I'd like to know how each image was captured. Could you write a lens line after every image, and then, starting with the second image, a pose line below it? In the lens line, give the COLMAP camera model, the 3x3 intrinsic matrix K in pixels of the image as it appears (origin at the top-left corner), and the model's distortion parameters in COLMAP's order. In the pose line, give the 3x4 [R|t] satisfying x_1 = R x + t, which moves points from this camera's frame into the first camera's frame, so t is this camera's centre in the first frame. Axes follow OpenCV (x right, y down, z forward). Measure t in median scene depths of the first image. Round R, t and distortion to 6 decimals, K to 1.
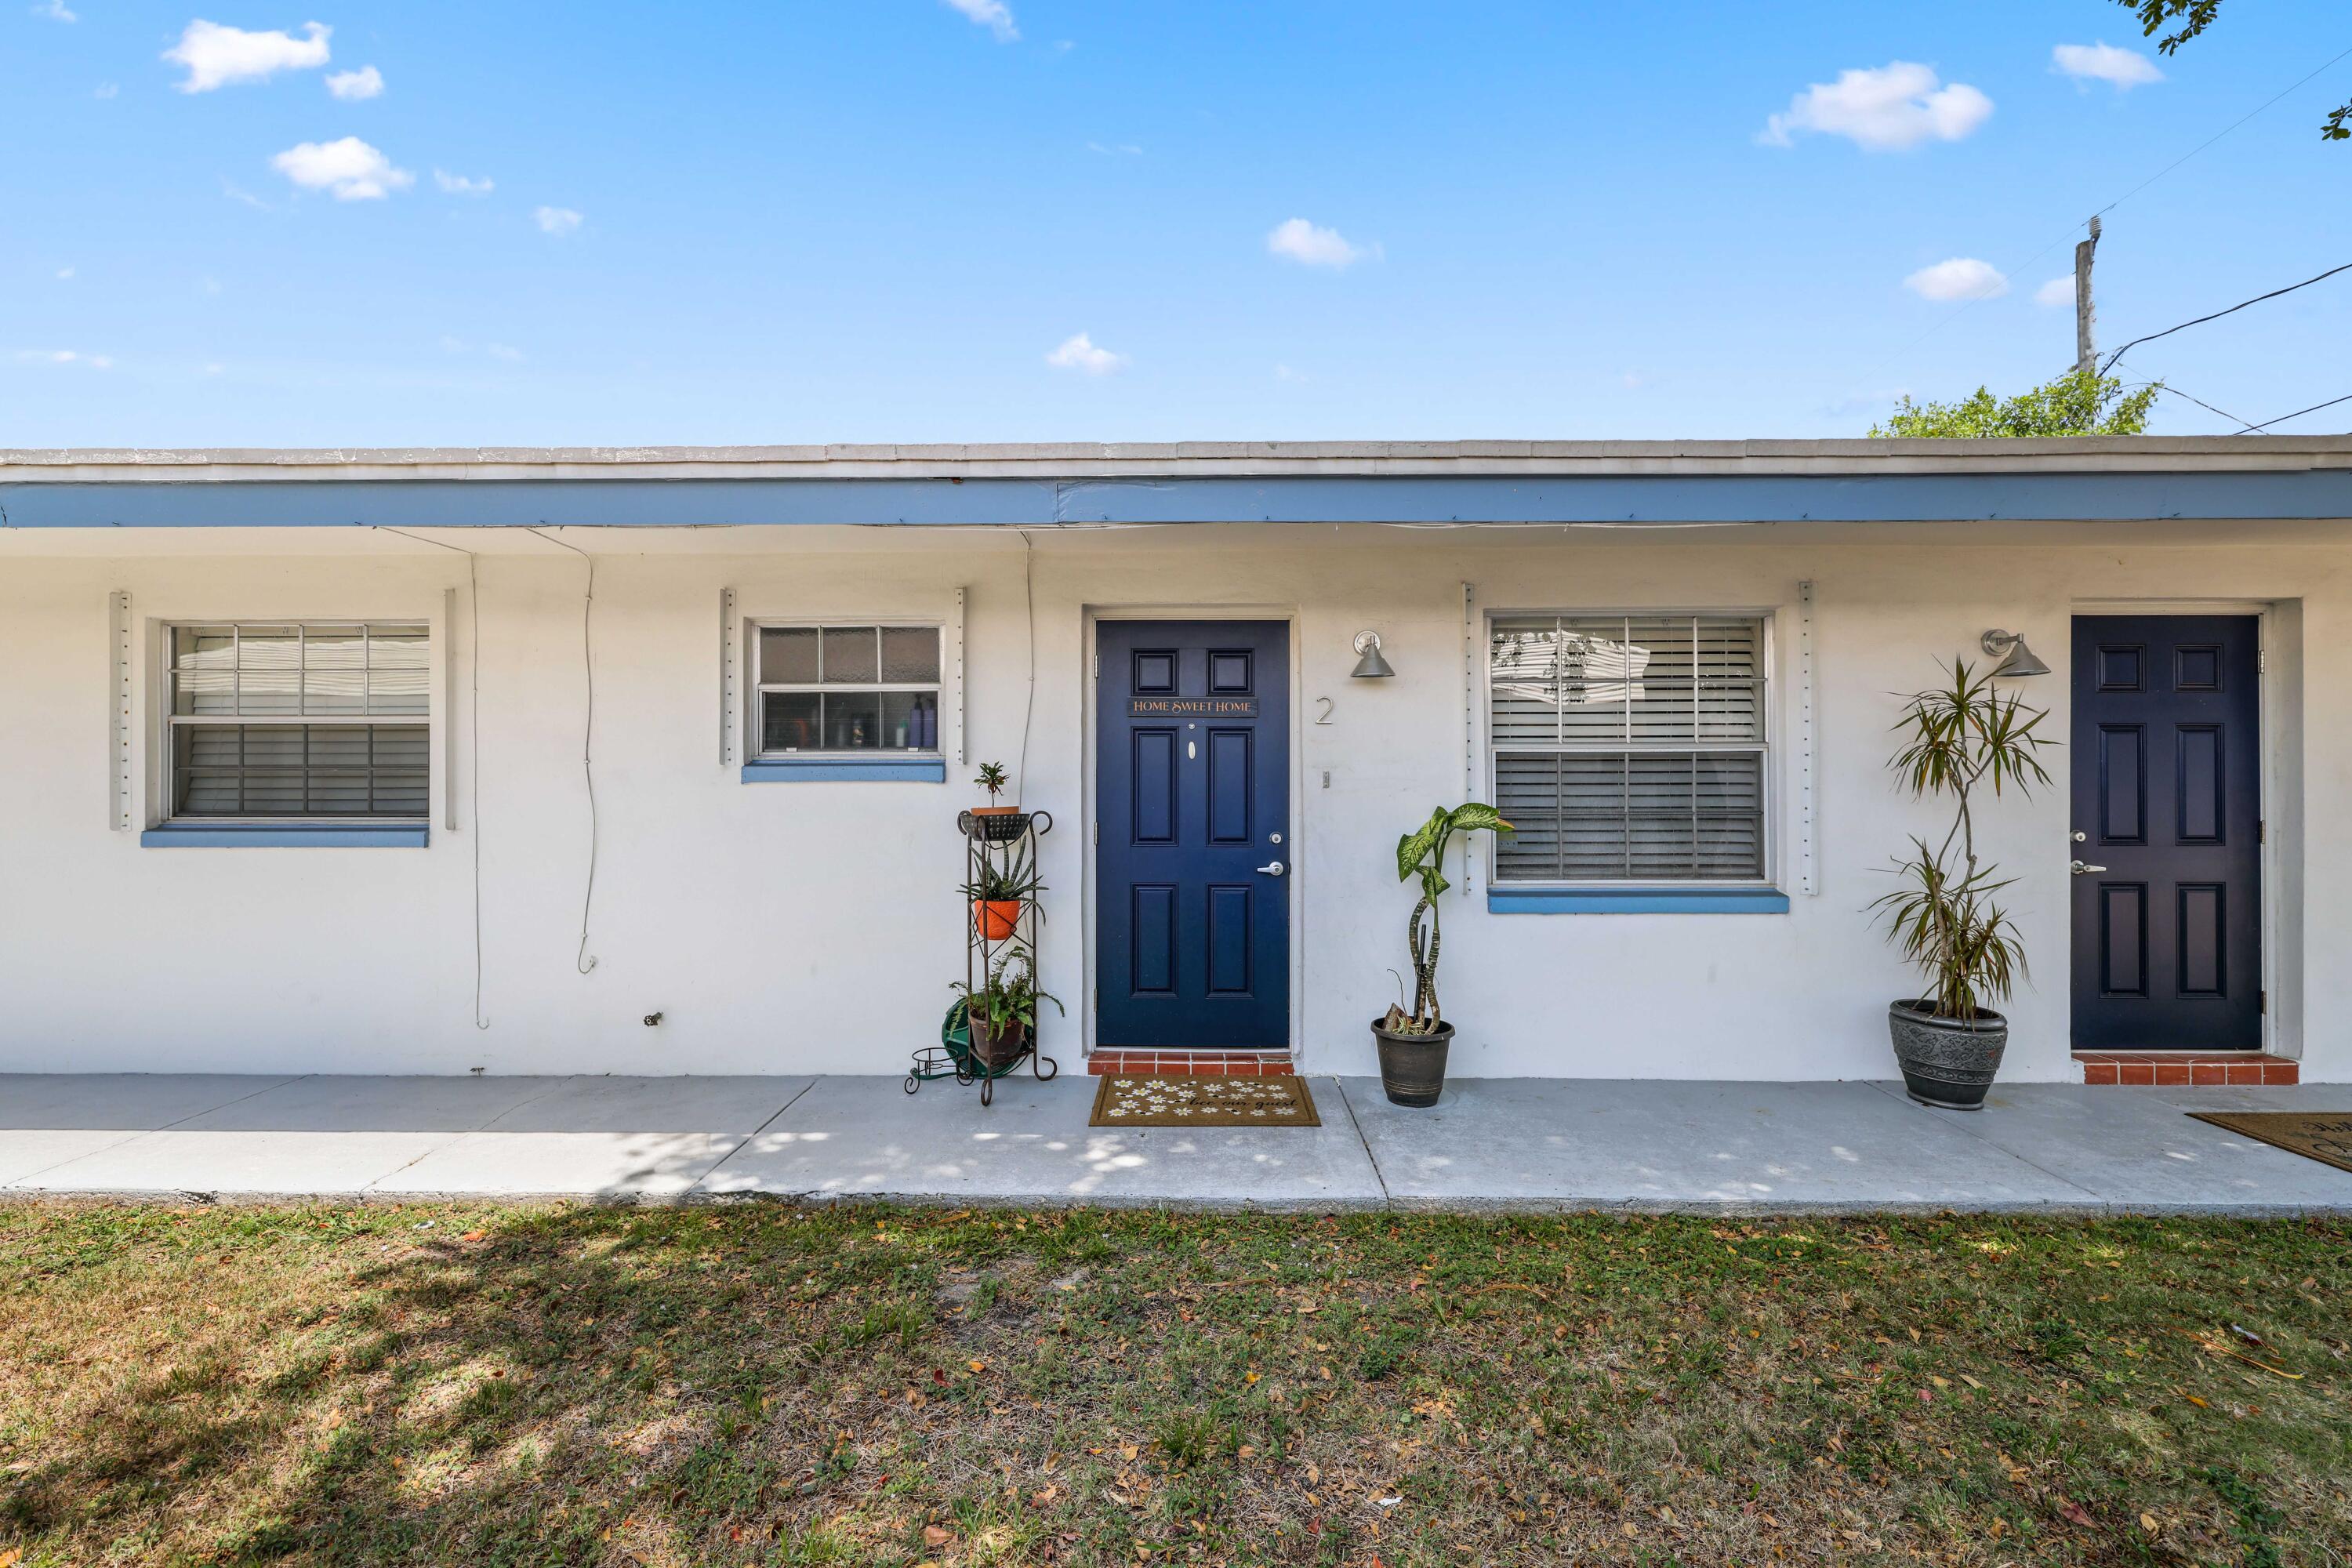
lens RADIAL K [[909.2, 0, 1176.0], [0, 909.2, 784.0], [0, 0, 1]] dist [0.000362, -0.000041]
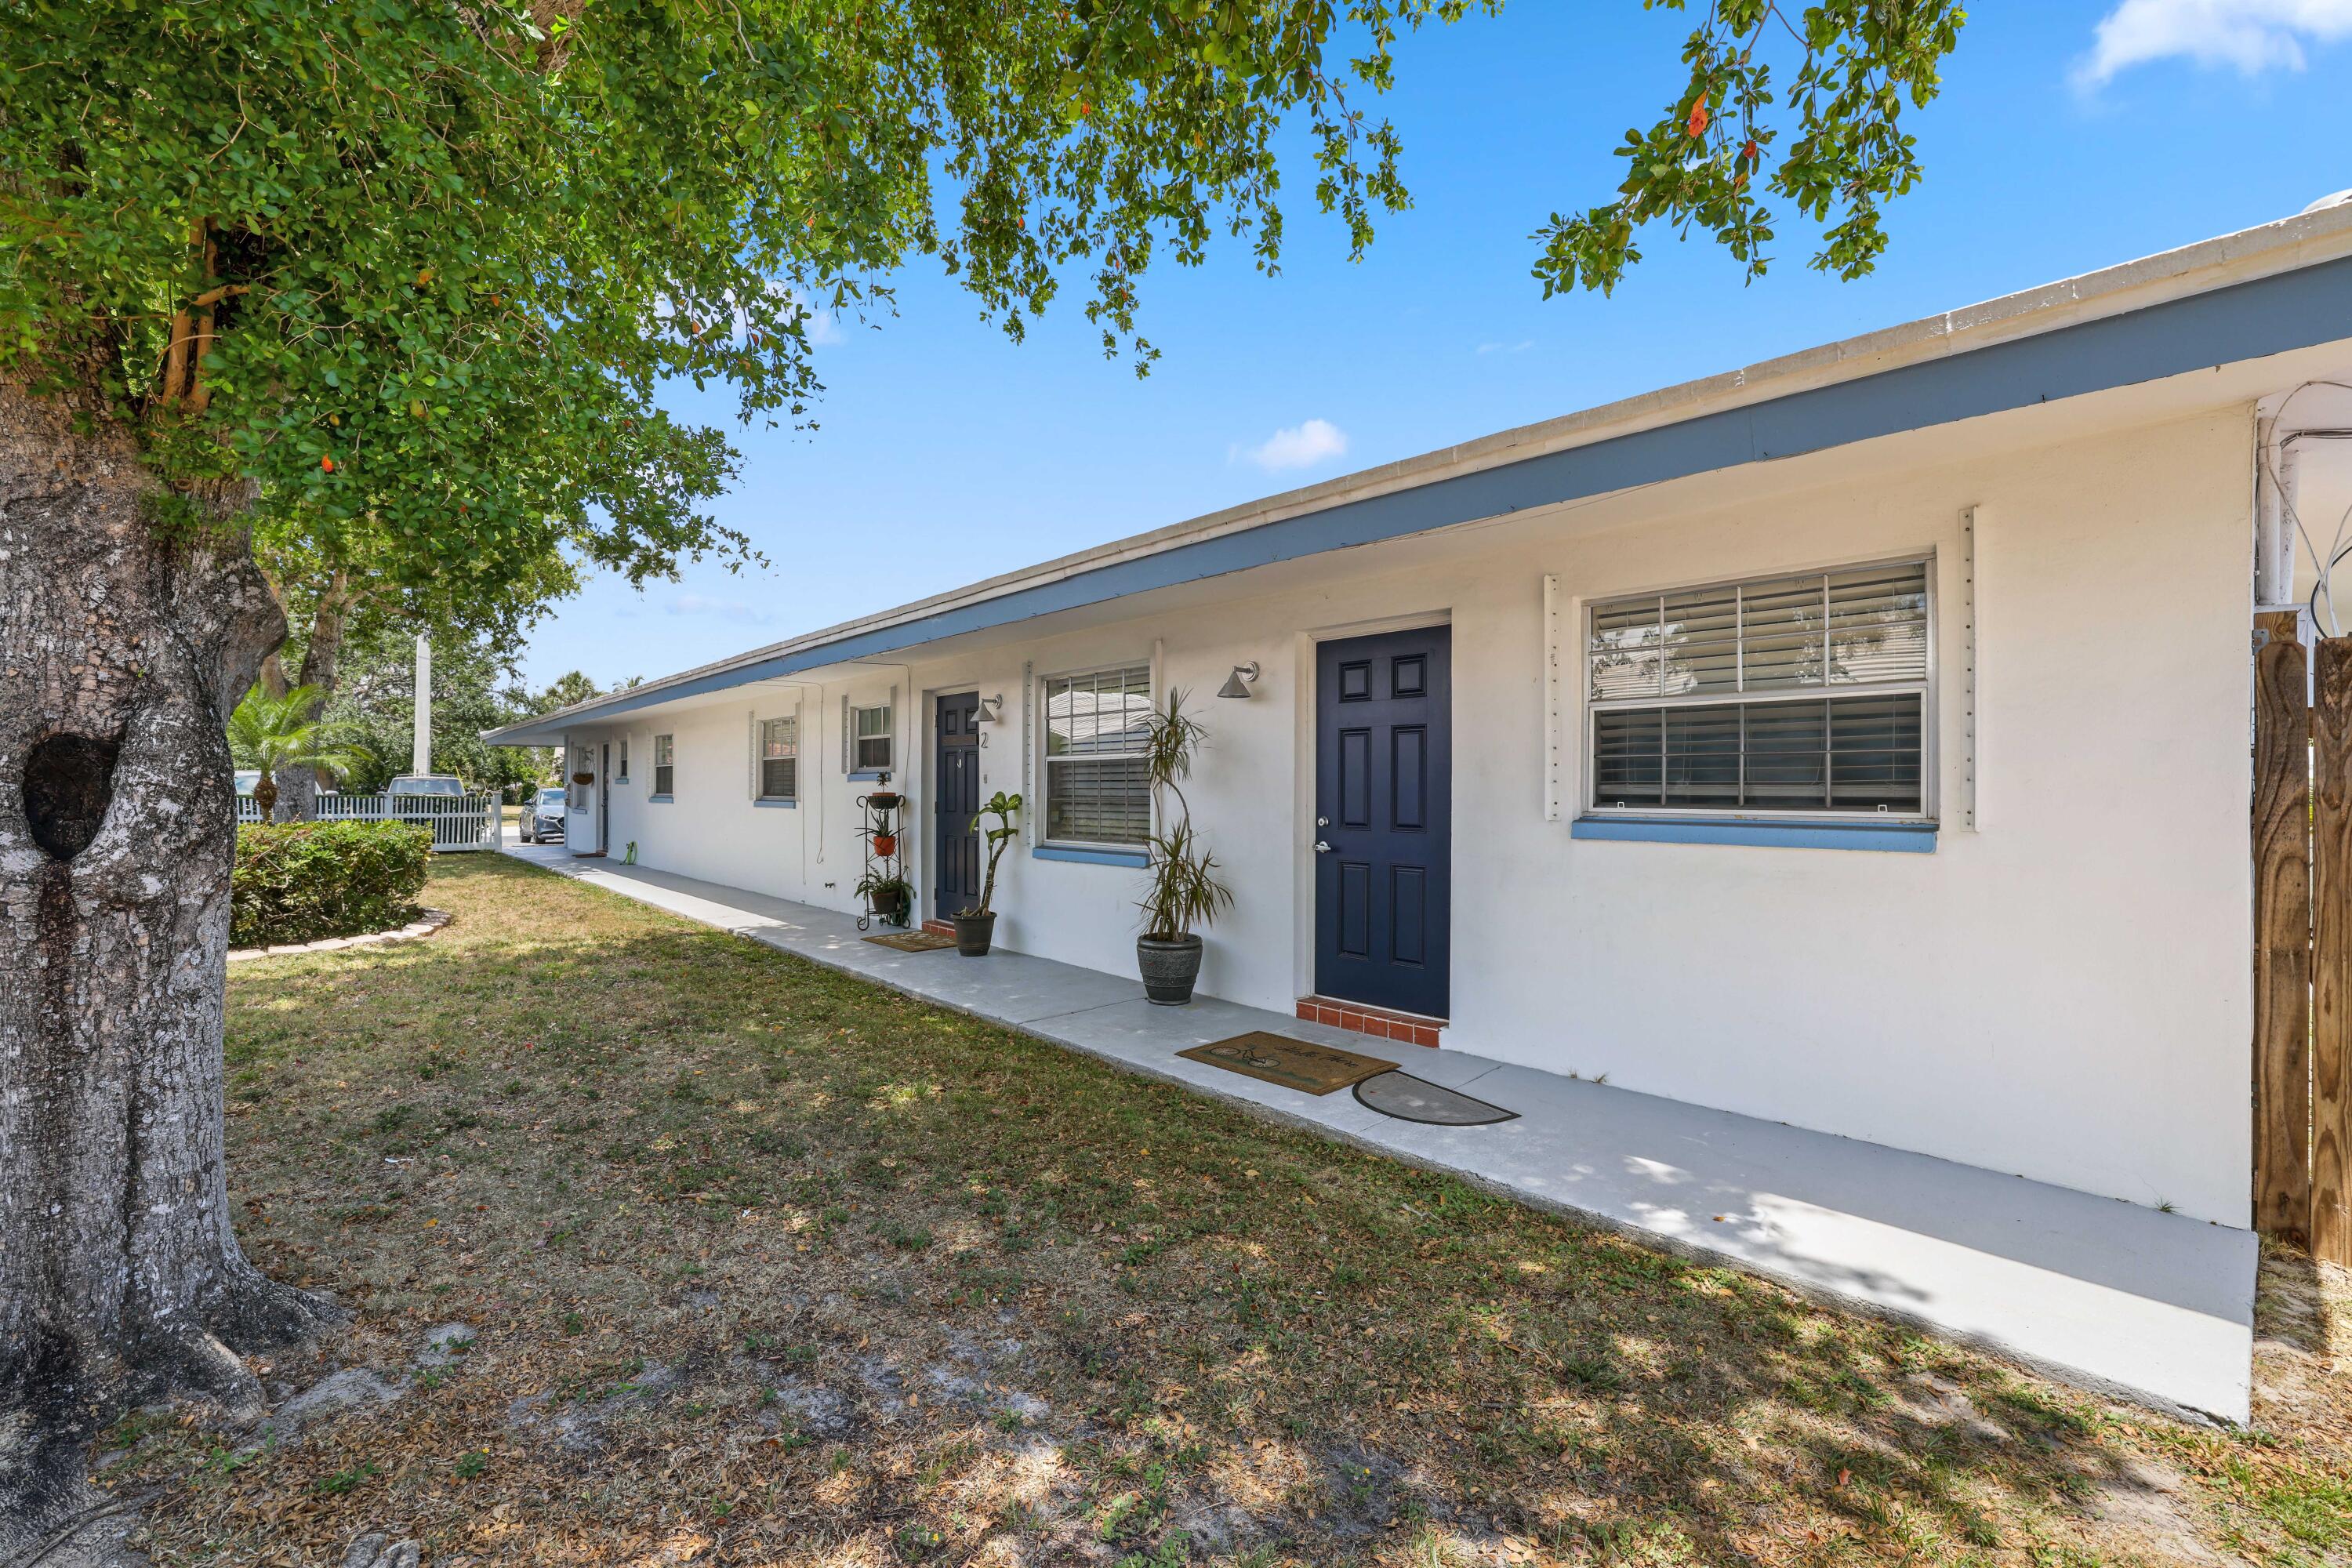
lens RADIAL K [[994.3, 0, 1181.3], [0, 994.3, 795.9], [0, 0, 1]] dist [0.002006, -0.000009]
pose [[0.669188, 0.006779, -0.743062, 1.843891], [0.007939, 0.999836, 0.016272, 0.000181], [0.743051, -0.016788, 0.669025, -0.022501]]
